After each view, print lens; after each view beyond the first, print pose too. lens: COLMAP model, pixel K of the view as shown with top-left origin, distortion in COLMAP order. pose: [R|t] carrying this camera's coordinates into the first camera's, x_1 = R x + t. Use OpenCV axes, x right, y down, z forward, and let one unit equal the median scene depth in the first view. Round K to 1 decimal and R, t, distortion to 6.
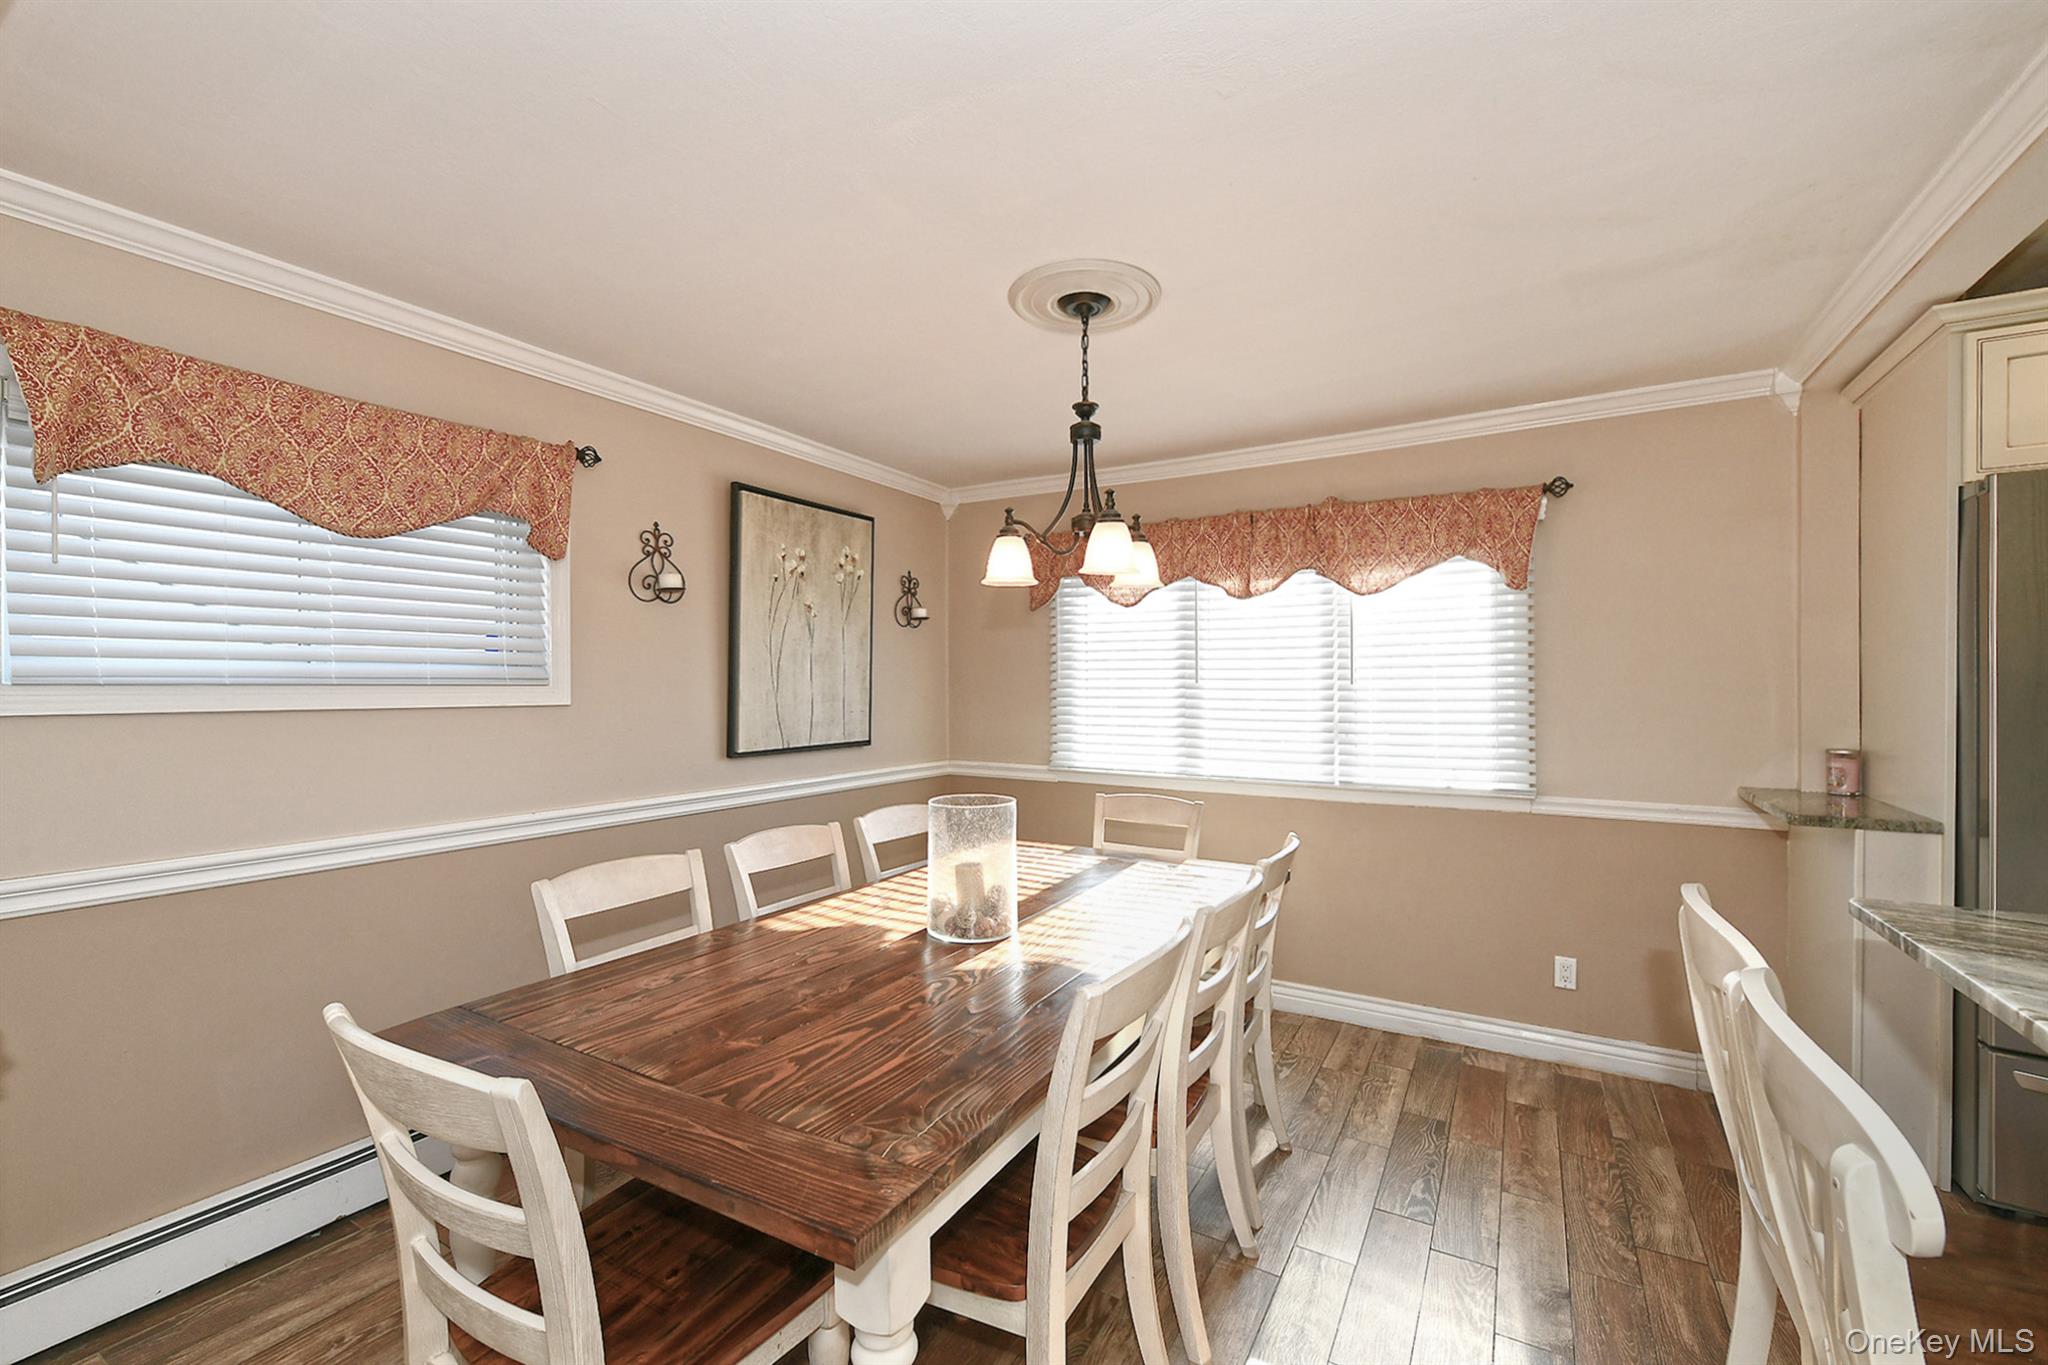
lens RADIAL K [[848.6, 0, 1021.2], [0, 848.6, 669.4], [0, 0, 1]] dist [-0.022574, -0.000008]
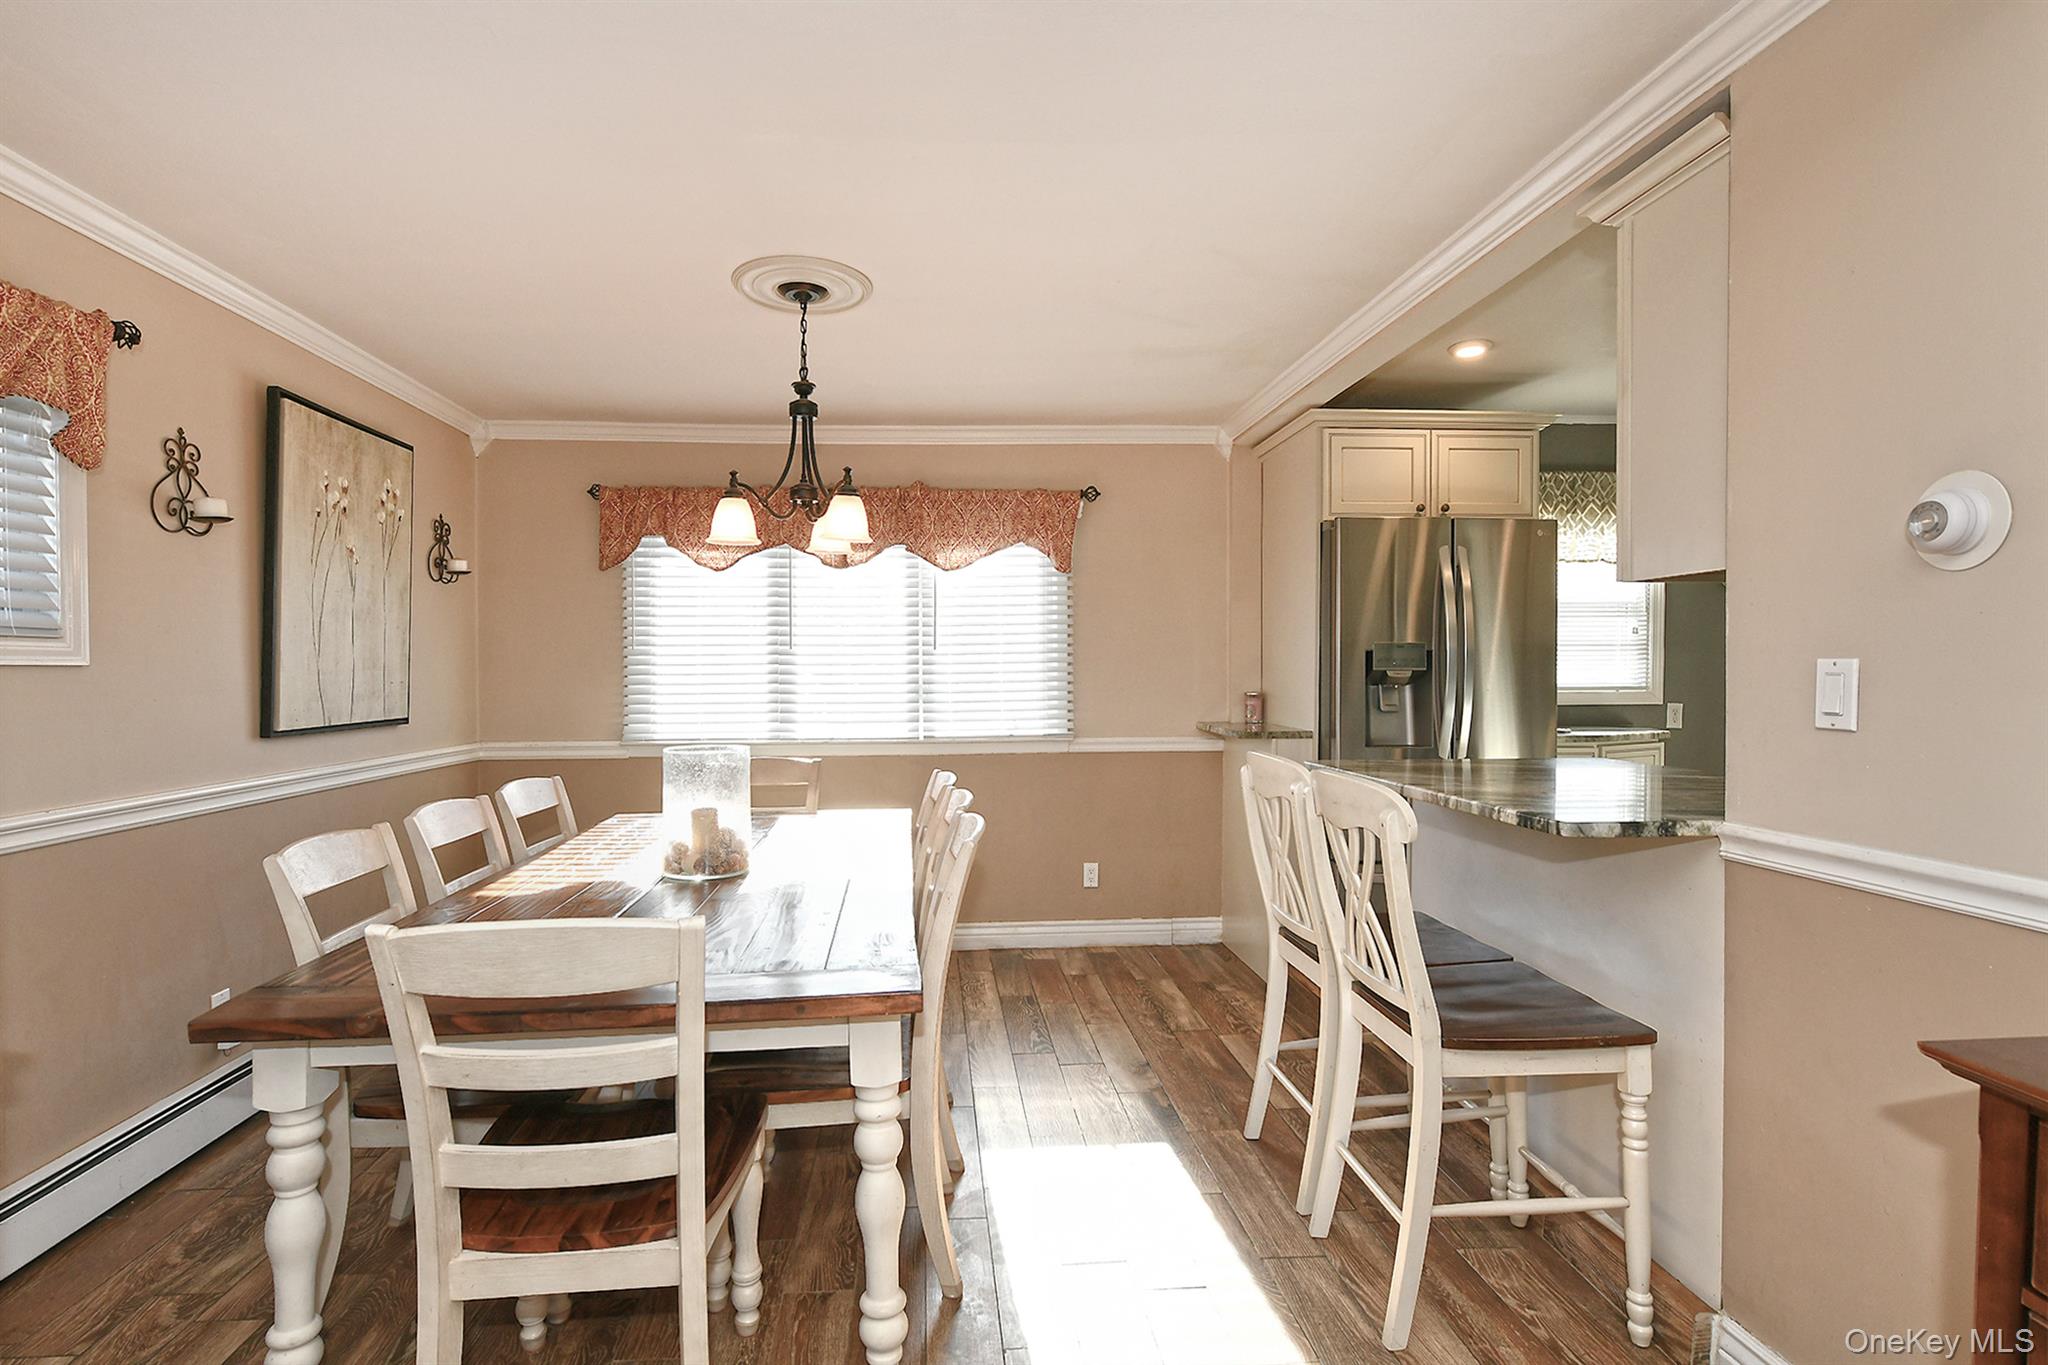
lens RADIAL K [[986.5, 0, 1024.0], [0, 986.5, 682.5], [0, 0, 1]] dist [-0.032354, -0.000733]
pose [[0.805497, -0.013784, 0.592439, -0.323983], [-0.002963, 0.999623, 0.027287, 0.027801], [-0.592592, -0.023735, 0.805153, -0.145803]]
